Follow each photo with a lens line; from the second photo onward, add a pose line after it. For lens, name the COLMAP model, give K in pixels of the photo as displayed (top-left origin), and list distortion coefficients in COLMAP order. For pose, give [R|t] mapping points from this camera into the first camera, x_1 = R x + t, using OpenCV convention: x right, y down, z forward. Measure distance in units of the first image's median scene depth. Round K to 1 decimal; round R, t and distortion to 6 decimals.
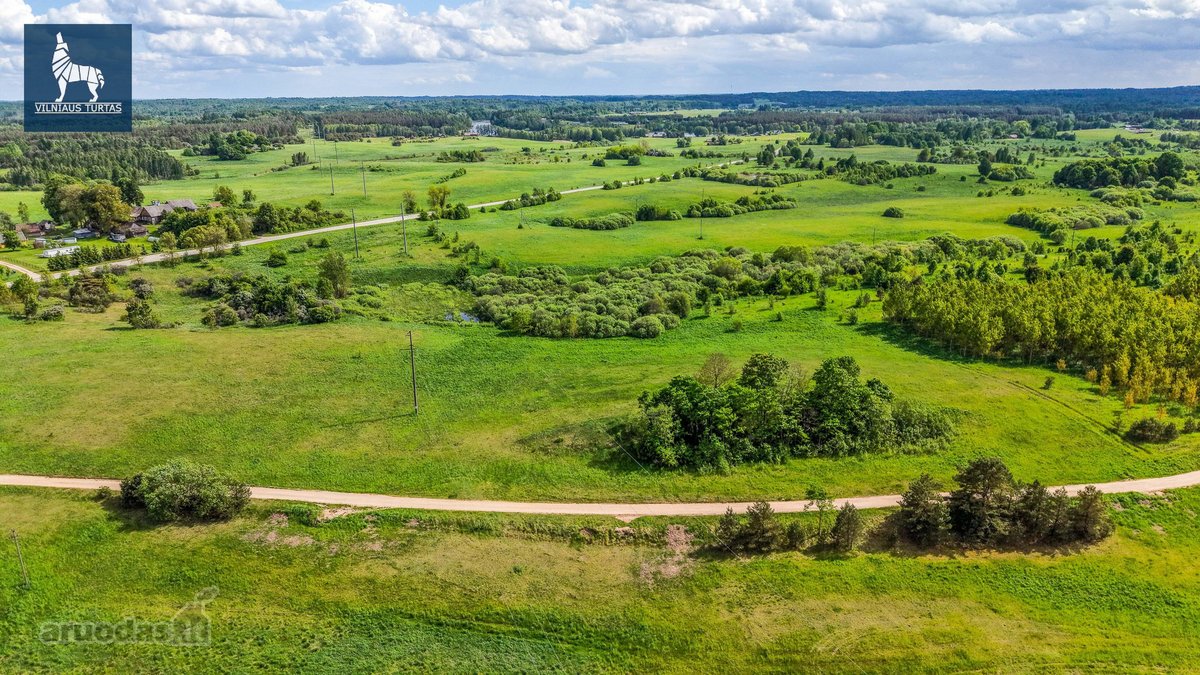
lens RADIAL K [[798.1, 0, 600.9], [0, 798.1, 348.5], [0, 0, 1]] dist [0.038544, -0.043489]
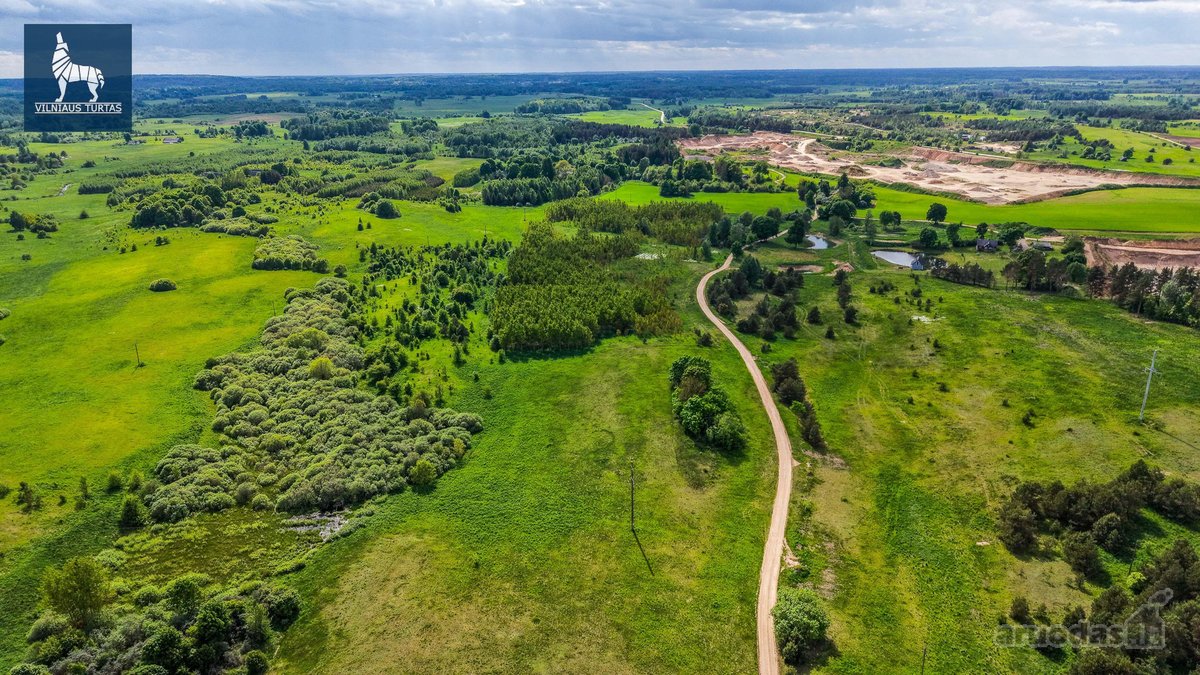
lens RADIAL K [[792.7, 0, 597.4], [0, 792.7, 336.0], [0, 0, 1]] dist [0.044796, -0.062187]
pose [[0.153675, -0.304131, 0.940153, -0.600715], [0.306266, 0.919260, 0.247311, -0.232009], [-0.939460, 0.249931, 0.234412, 0.341463]]
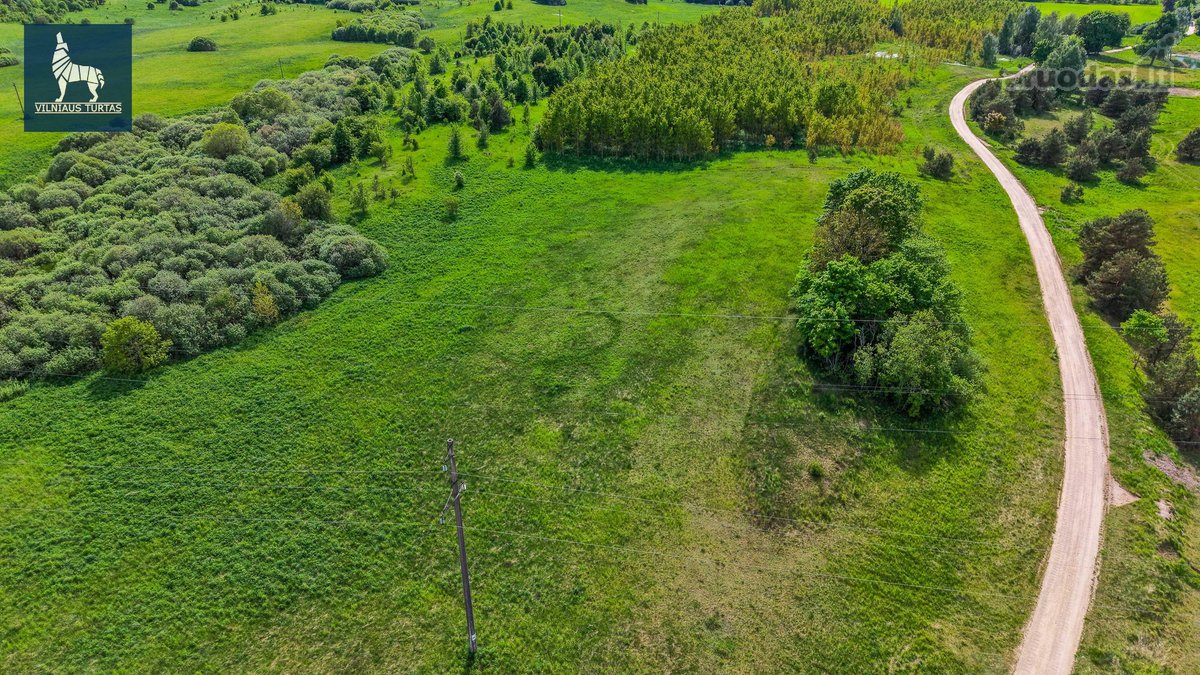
lens RADIAL K [[803.0, 0, 595.6], [0, 803.0, 338.1], [0, 0, 1]] dist [0.034347, -0.057429]
pose [[0.463186, -0.404307, 0.788666, -0.205576], [0.268953, 0.912039, 0.309596, -0.064853], [-0.844466, 0.068714, 0.531183, 0.368682]]
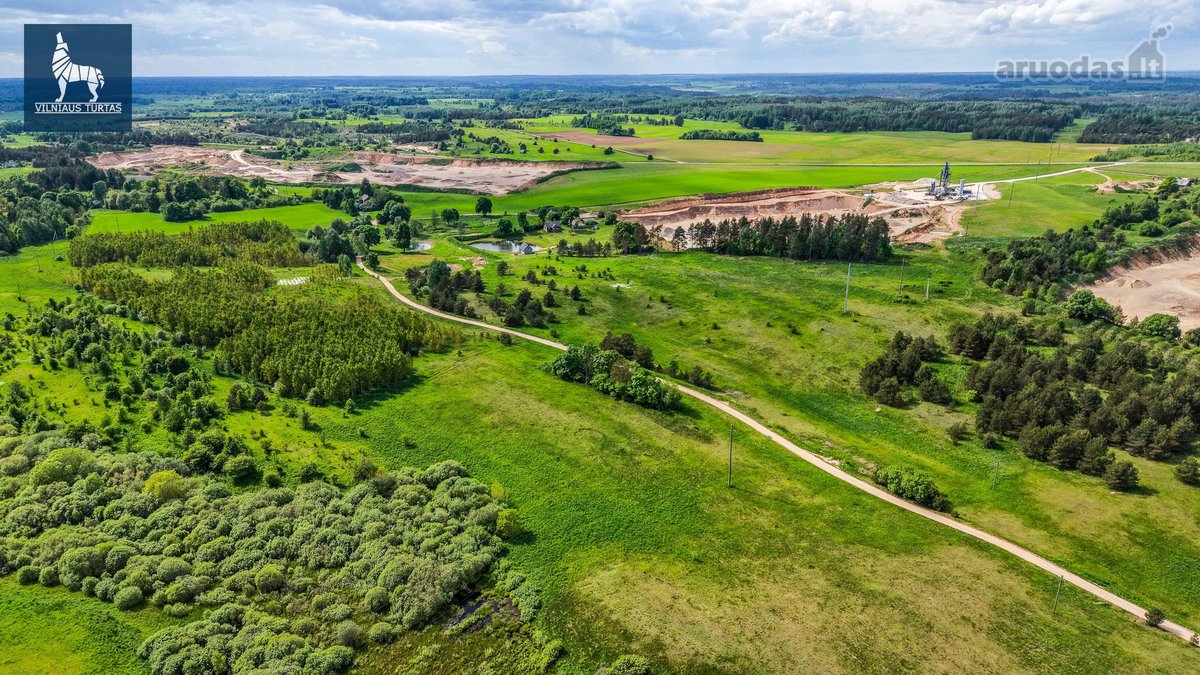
lens RADIAL K [[792.7, 0, 597.4], [0, 792.7, 336.0], [0, 0, 1]] dist [0.044796, -0.062187]
pose [[-0.598339, -0.238002, 0.765079, -0.498041], [0.252970, 0.849912, 0.462230, -0.374699], [-0.760261, 0.470112, -0.448328, 0.786466]]
